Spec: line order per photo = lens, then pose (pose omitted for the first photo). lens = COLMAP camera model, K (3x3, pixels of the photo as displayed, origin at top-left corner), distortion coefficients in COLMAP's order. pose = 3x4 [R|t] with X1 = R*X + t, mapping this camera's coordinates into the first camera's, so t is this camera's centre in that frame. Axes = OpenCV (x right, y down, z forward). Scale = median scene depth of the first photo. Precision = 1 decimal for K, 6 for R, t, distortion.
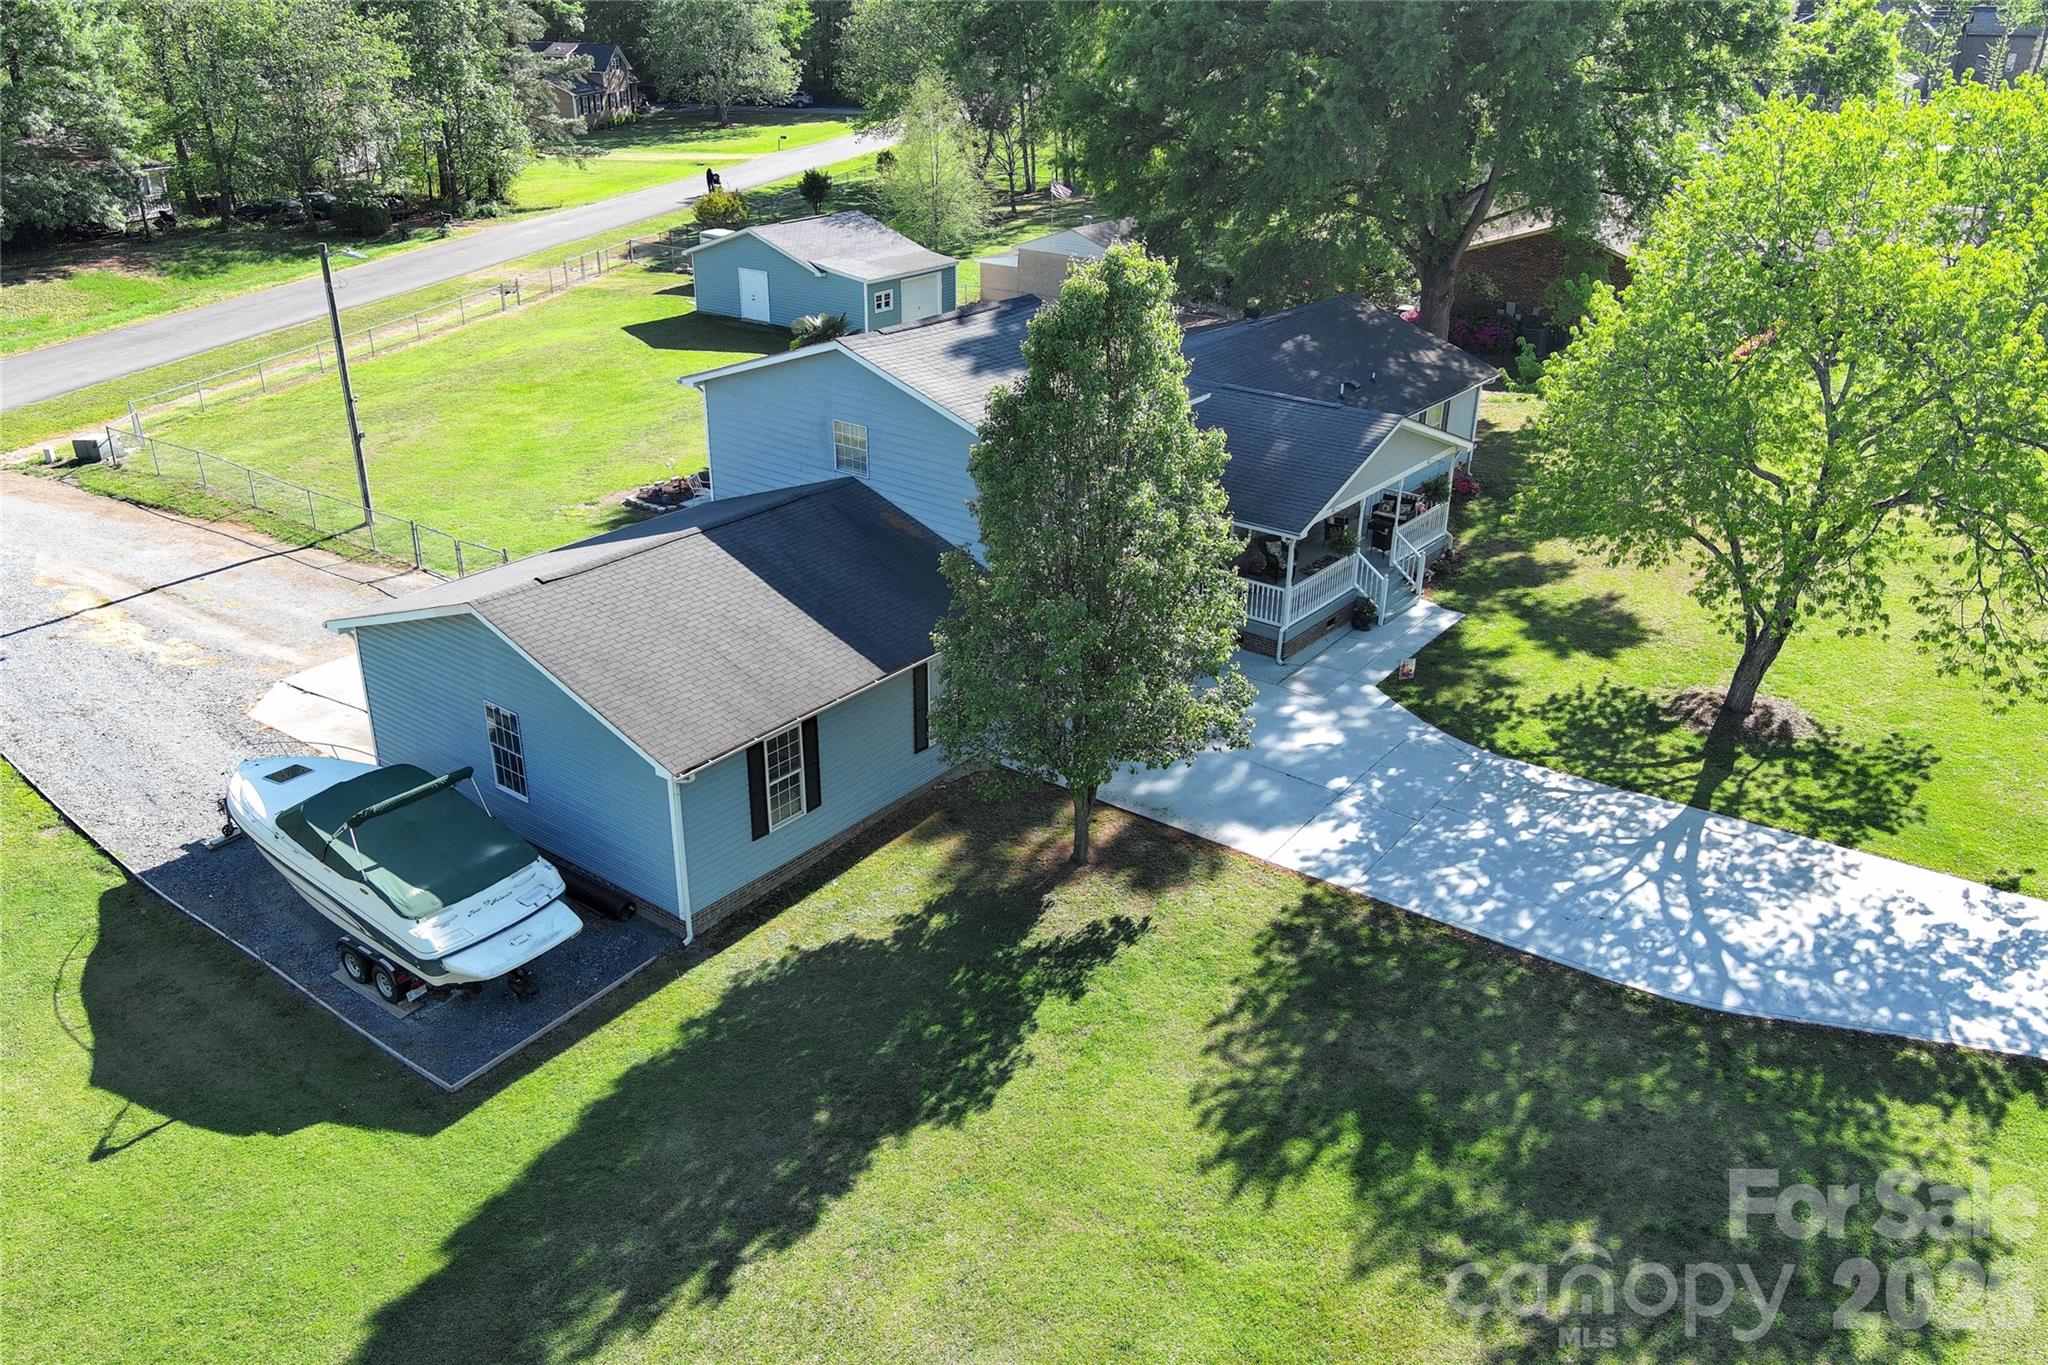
lens RADIAL K [[1585.9, 0, 1038.0], [0, 1585.9, 678.0], [0, 0, 1]] dist [0.055769, -0.071233]
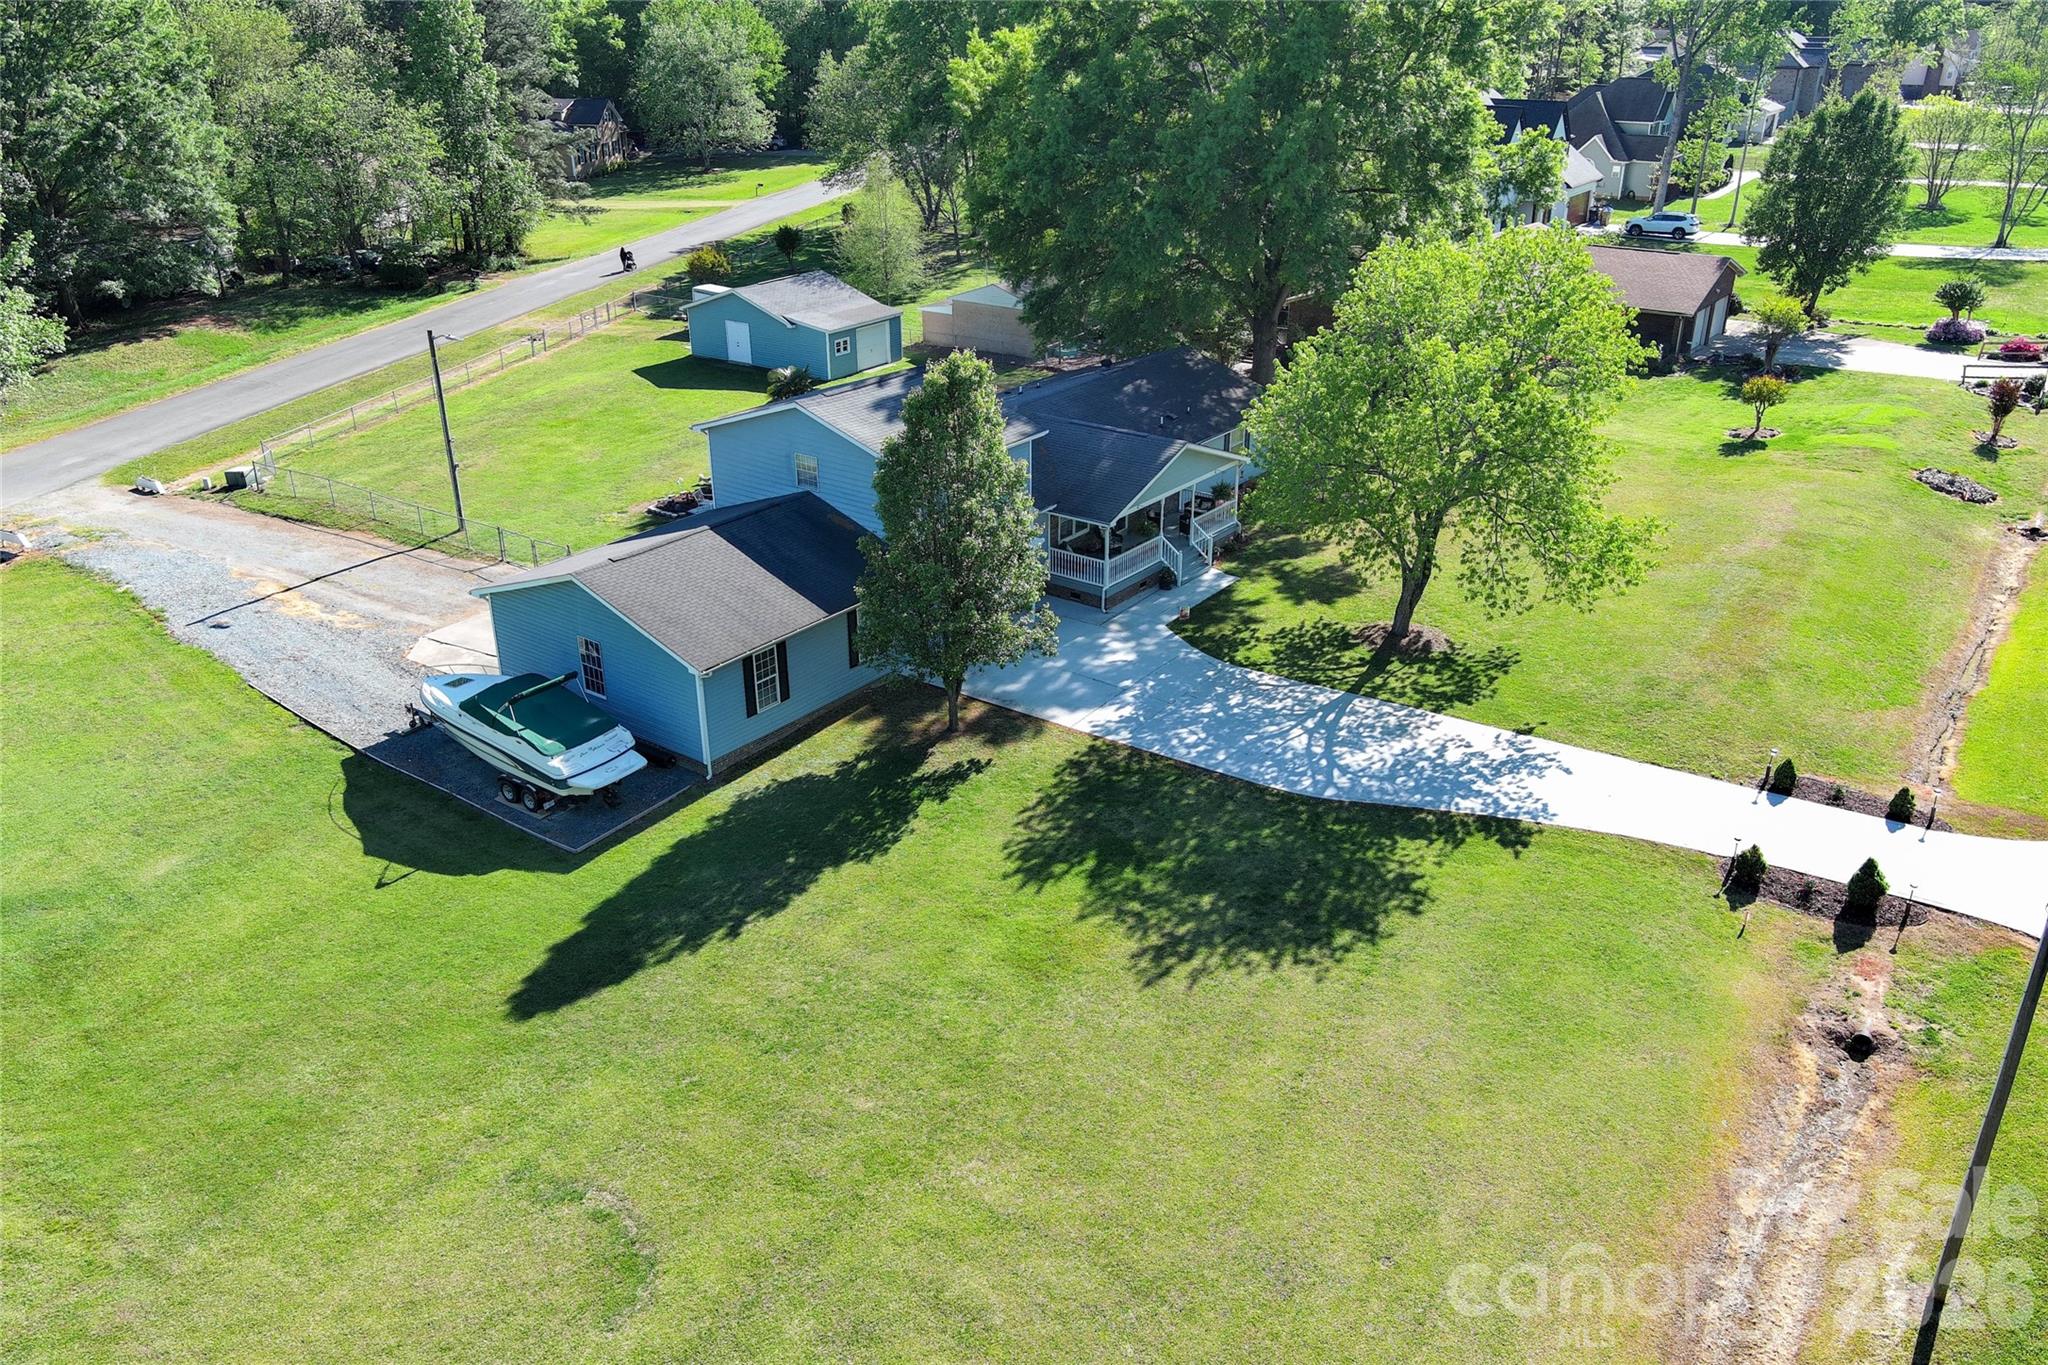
lens RADIAL K [[1585.9, 0, 1038.0], [0, 1585.9, 678.0], [0, 0, 1]] dist [0.055769, -0.071233]
pose [[0.999775, -0.020096, 0.006717, 0.099583], [0.020103, 0.999798, -0.000905, 0.064837], [-0.006698, 0.001040, 0.999977, -0.580346]]
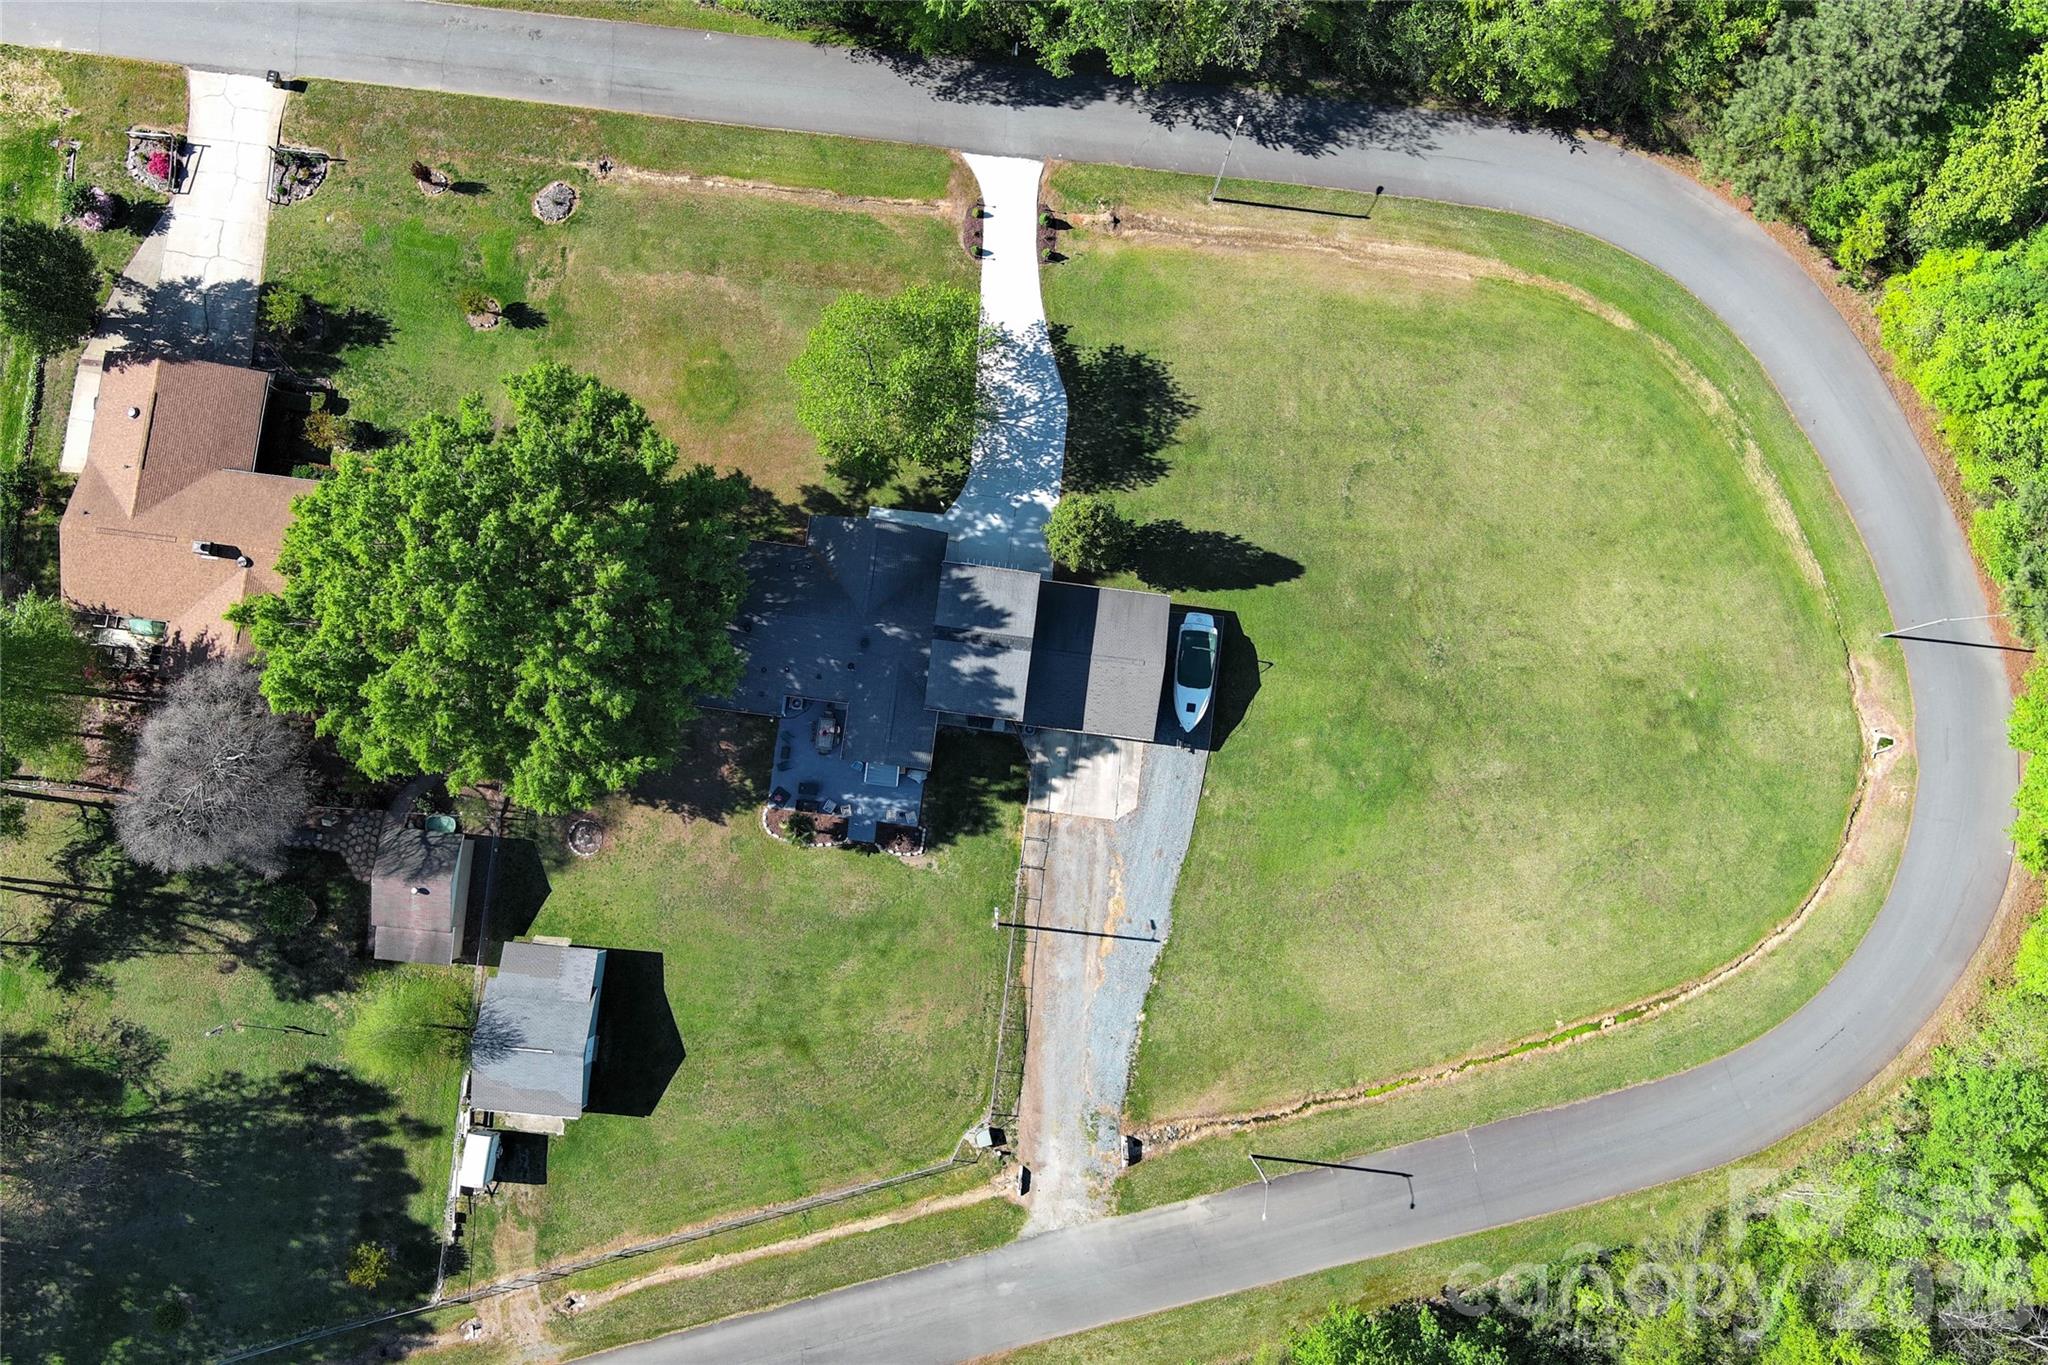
lens RADIAL K [[1585.9, 0, 1038.0], [0, 1585.9, 678.0], [0, 0, 1]] dist [0.055769, -0.071233]
pose [[-0.502543, -0.863067, 0.050655, -0.385594], [0.324485, -0.133984, 0.936353, -3.547992], [-0.801348, 0.486995, 0.347385, -0.102974]]
